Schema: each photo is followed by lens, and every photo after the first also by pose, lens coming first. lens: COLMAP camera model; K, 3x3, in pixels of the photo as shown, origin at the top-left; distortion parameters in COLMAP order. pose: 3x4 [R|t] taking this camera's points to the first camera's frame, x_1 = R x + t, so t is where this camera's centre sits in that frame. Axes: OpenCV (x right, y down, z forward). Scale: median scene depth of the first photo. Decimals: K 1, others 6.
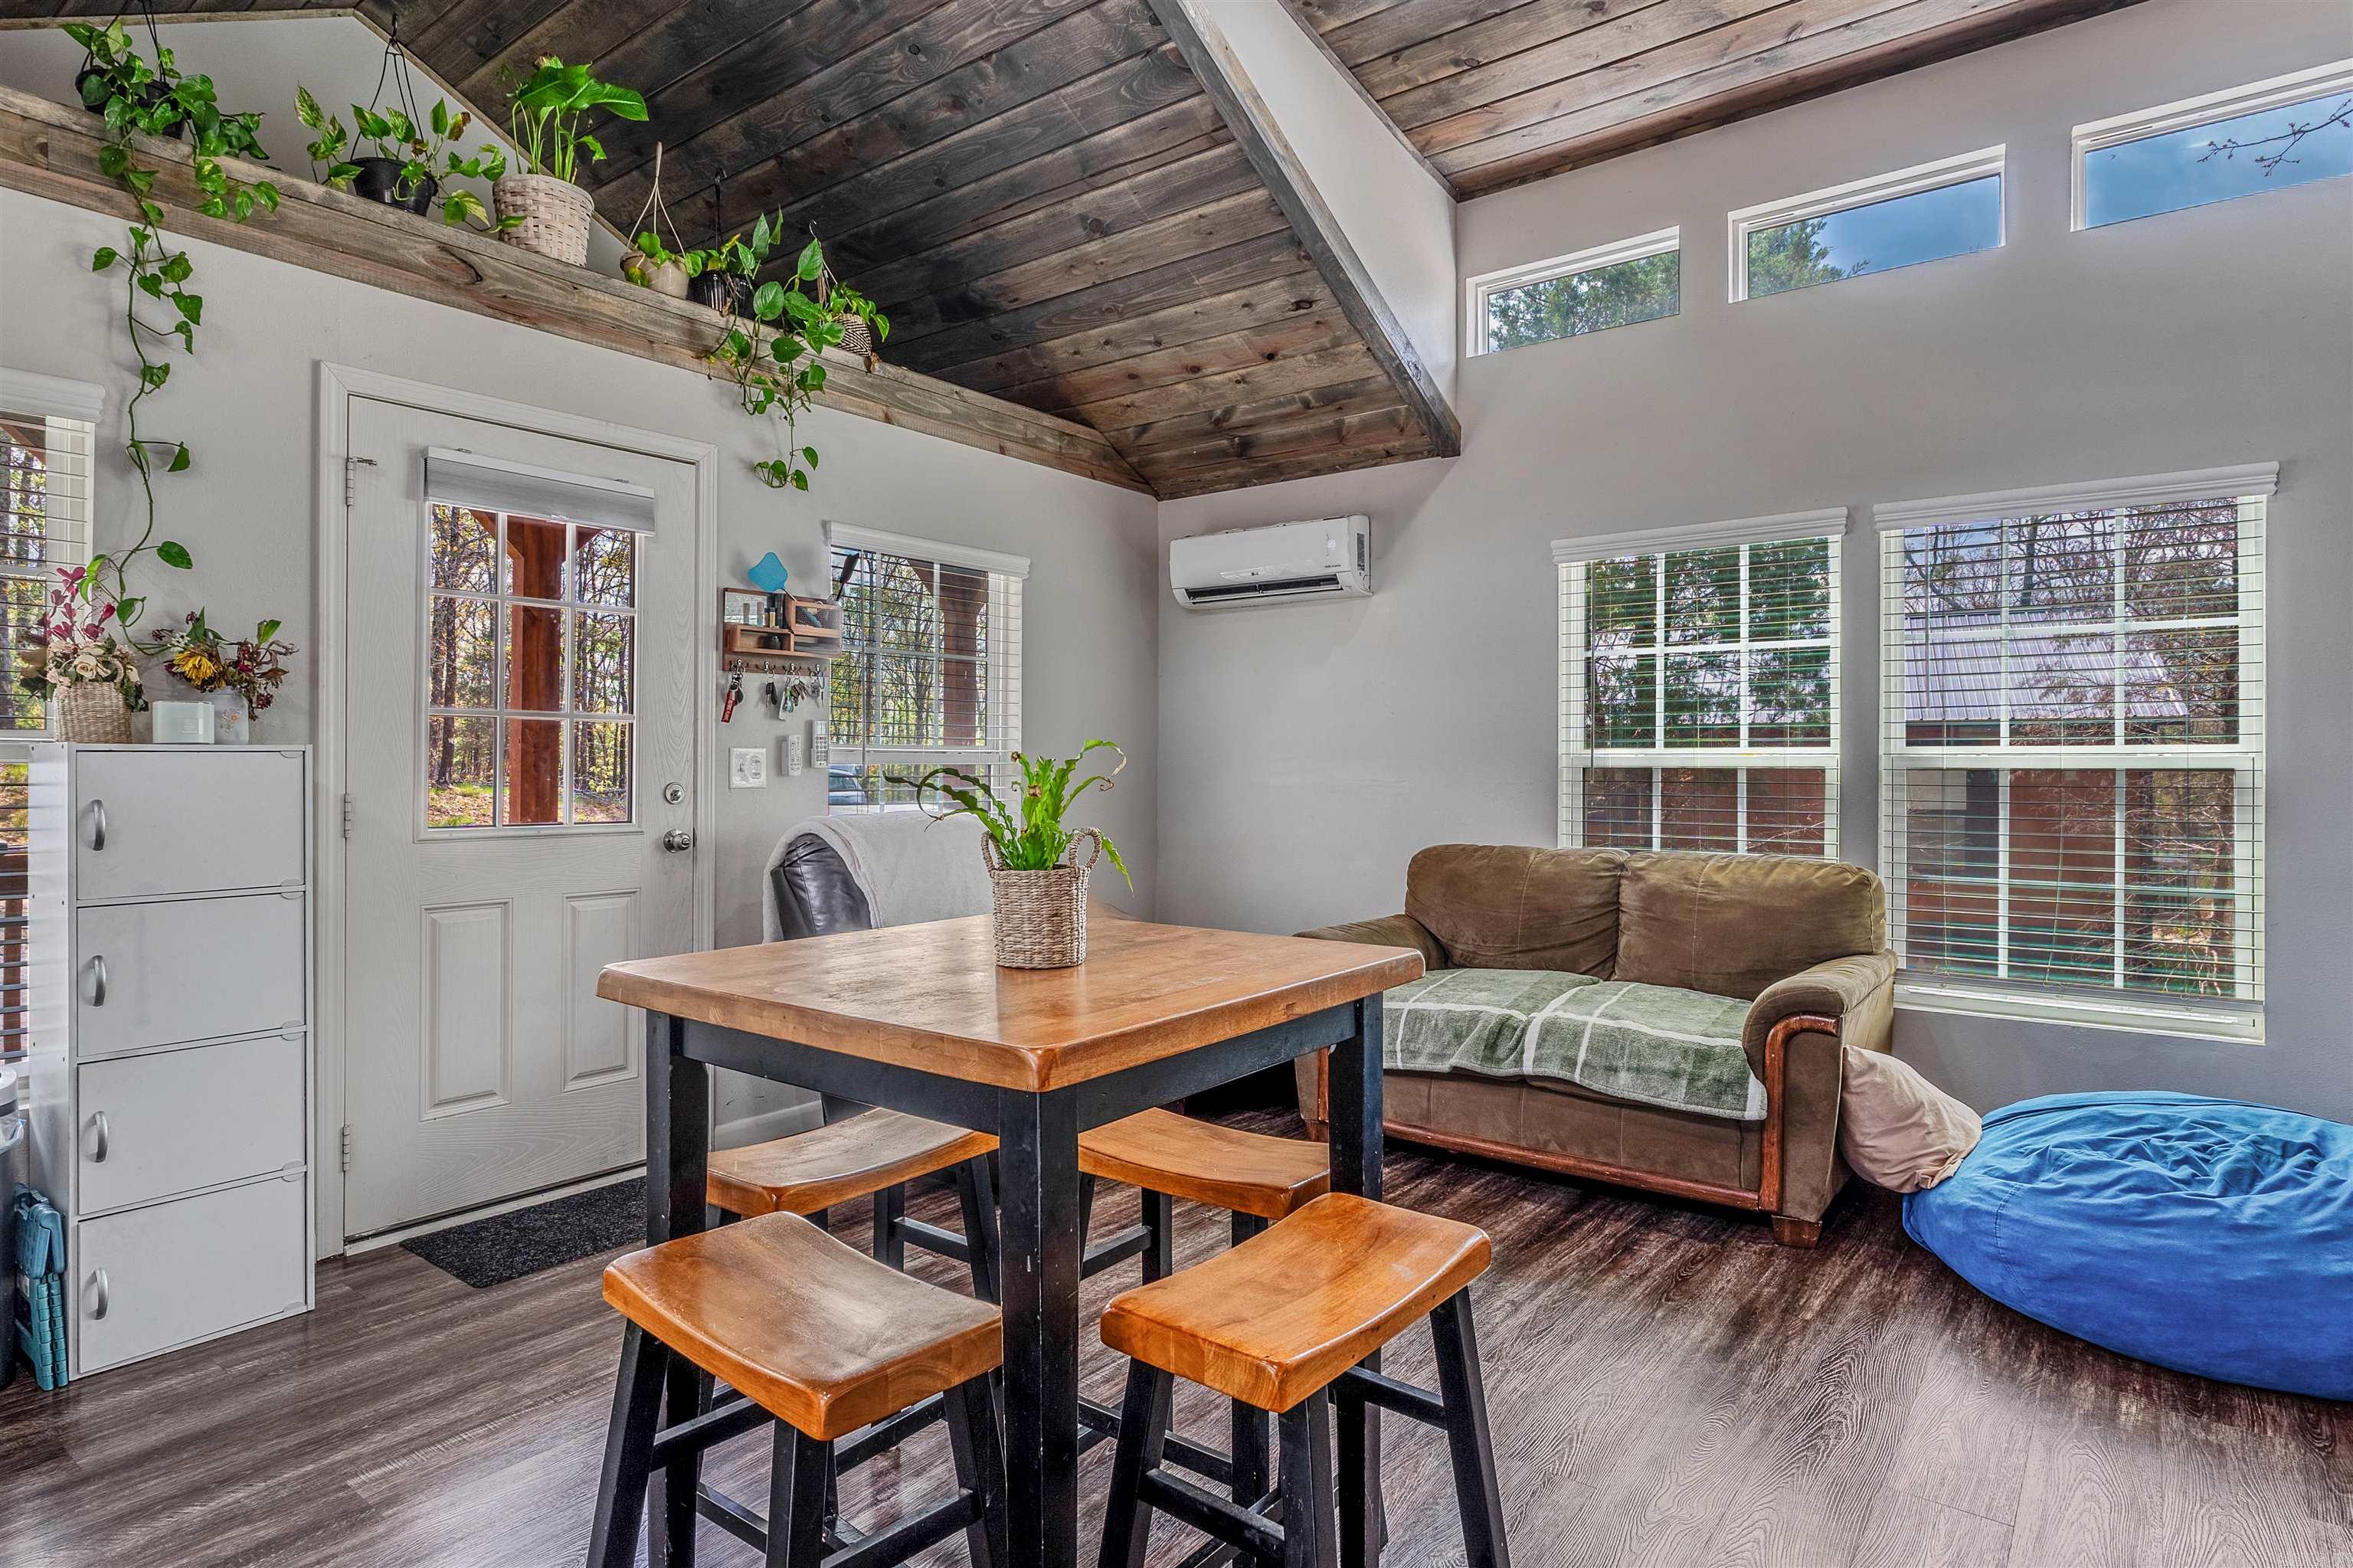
lens RADIAL K [[1263.8, 0, 1179.5], [0, 1263.8, 792.0], [0, 0, 1]] dist [0.002324, -0.000171]
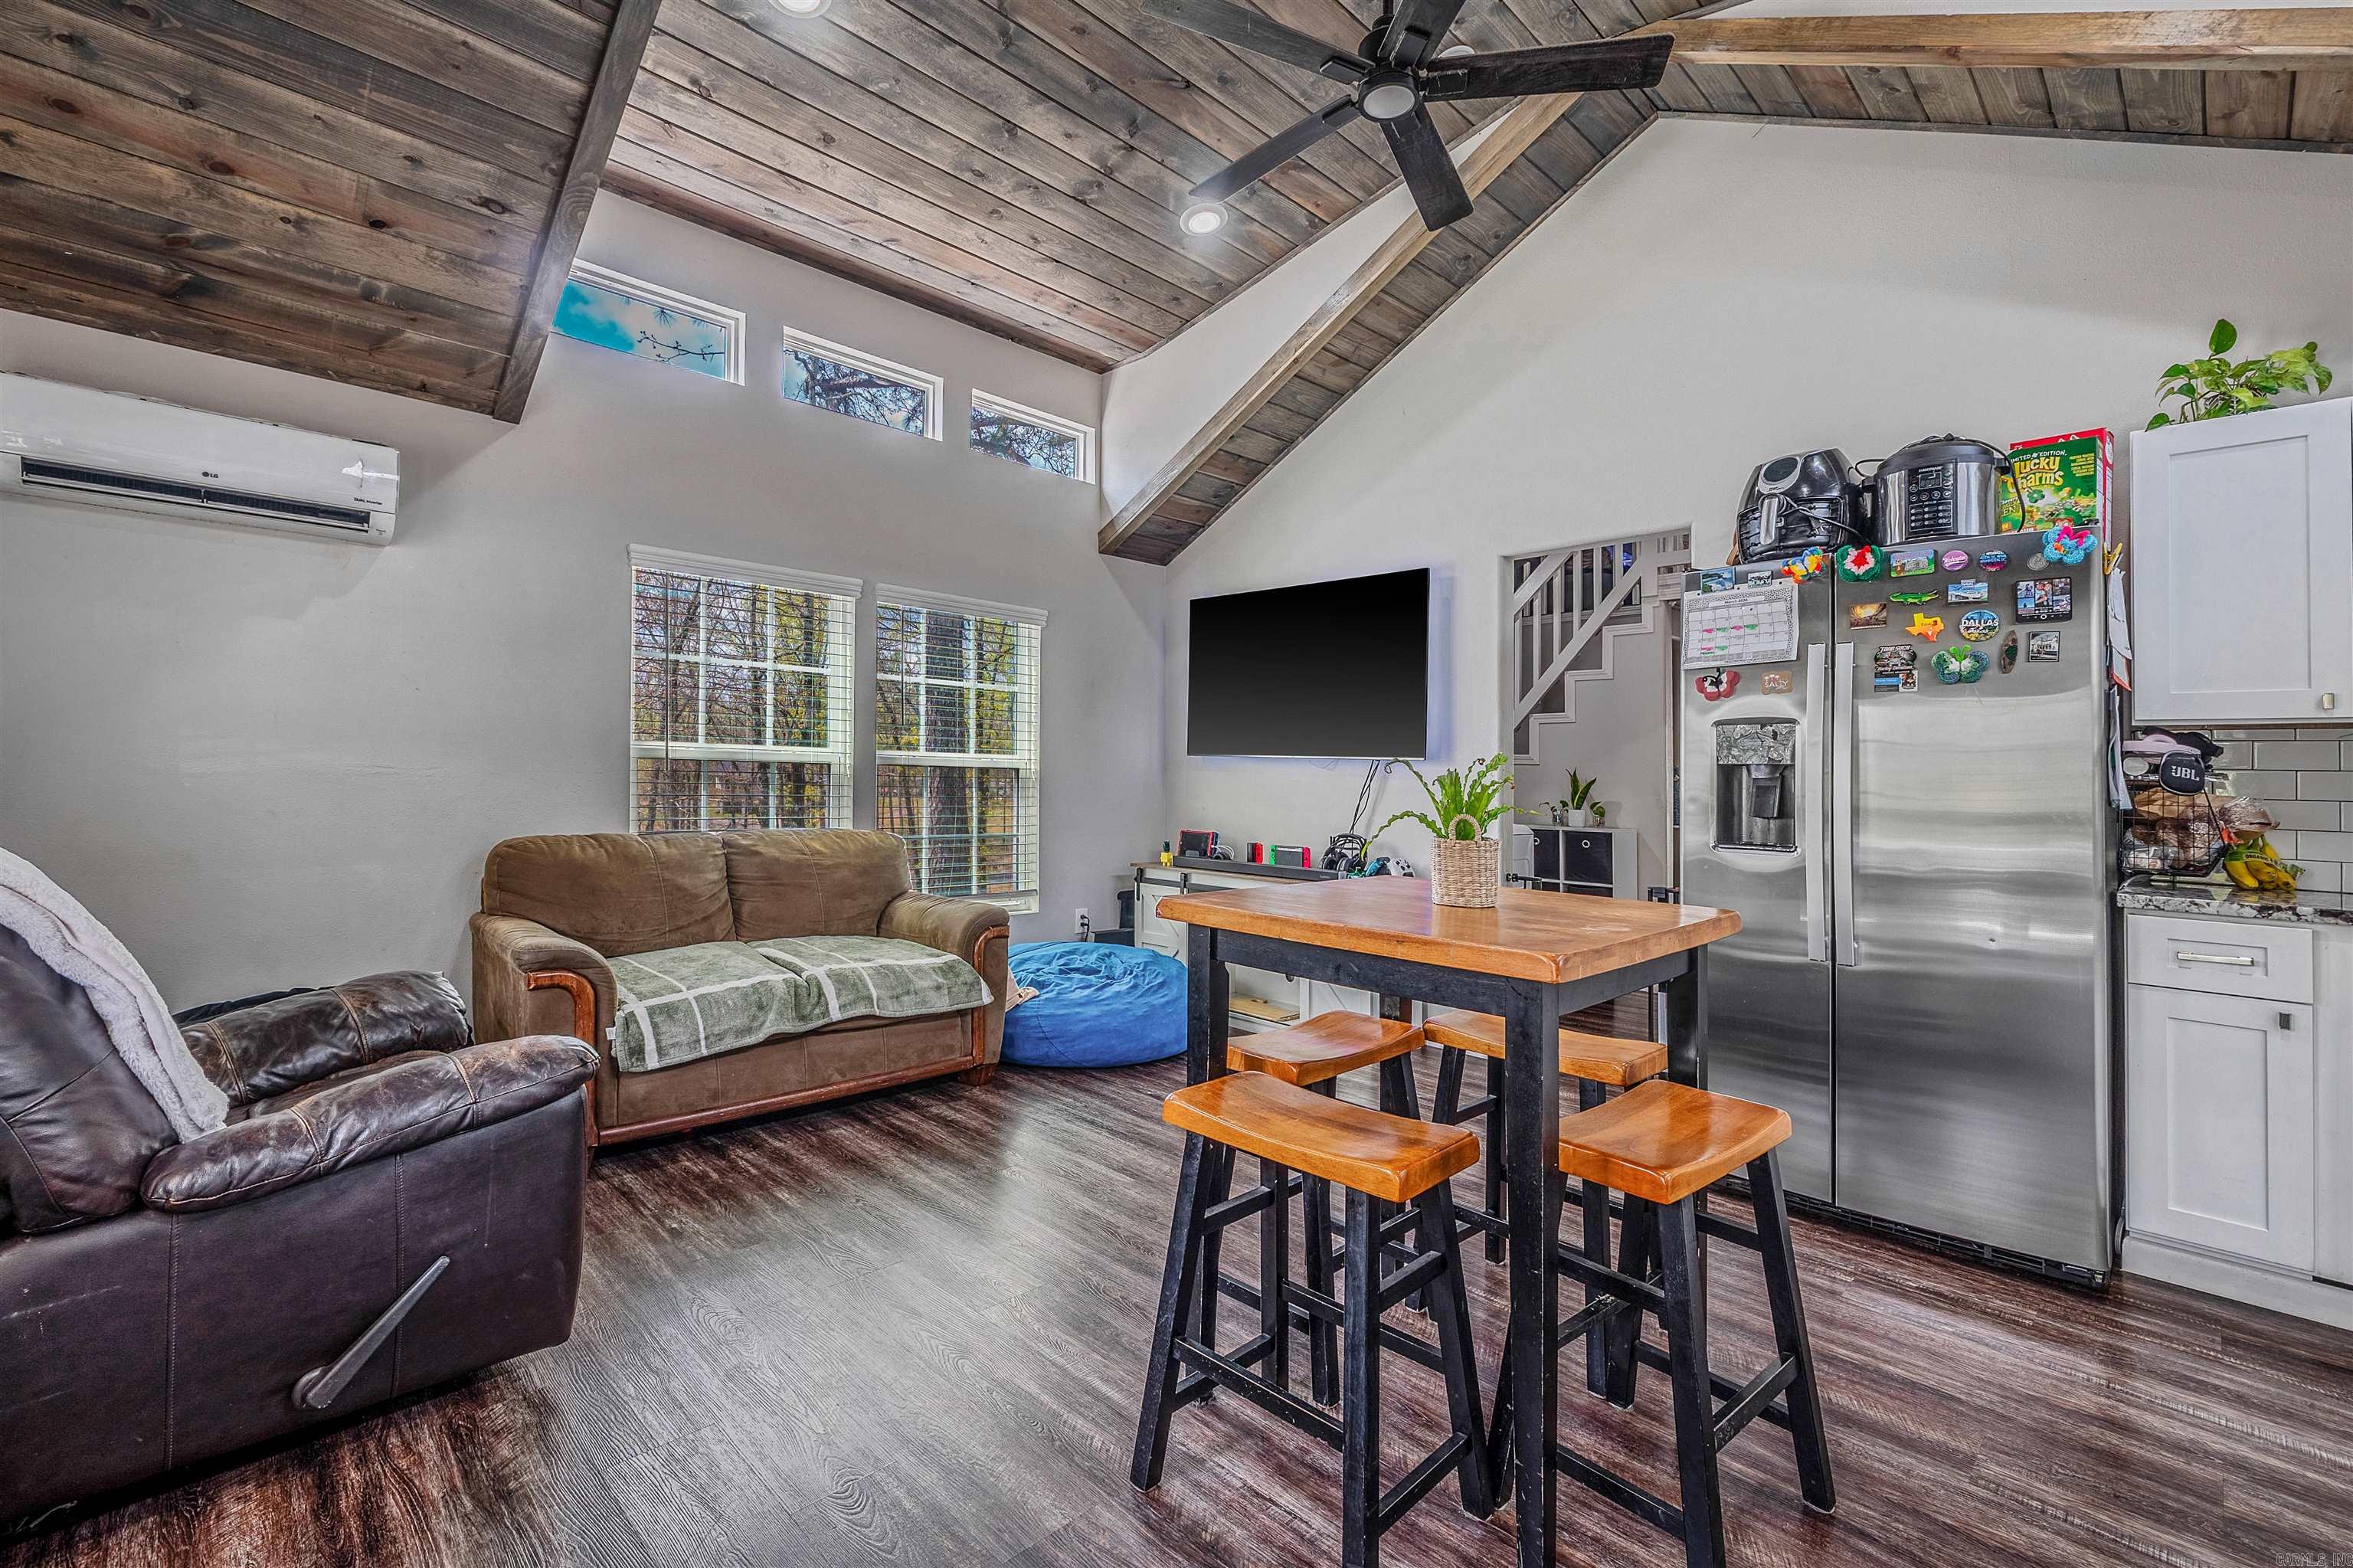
lens RADIAL K [[1018.7, 0, 1166.3], [0, 1018.7, 774.9], [0, 0, 1]] dist [-0.000118, -0.000501]
pose [[0.149793, 0.002864, 0.988713, -0.586499], [-0.003269, 0.999992, -0.002402, -0.005299], [-0.988712, -0.002873, 0.149801, 0.521152]]
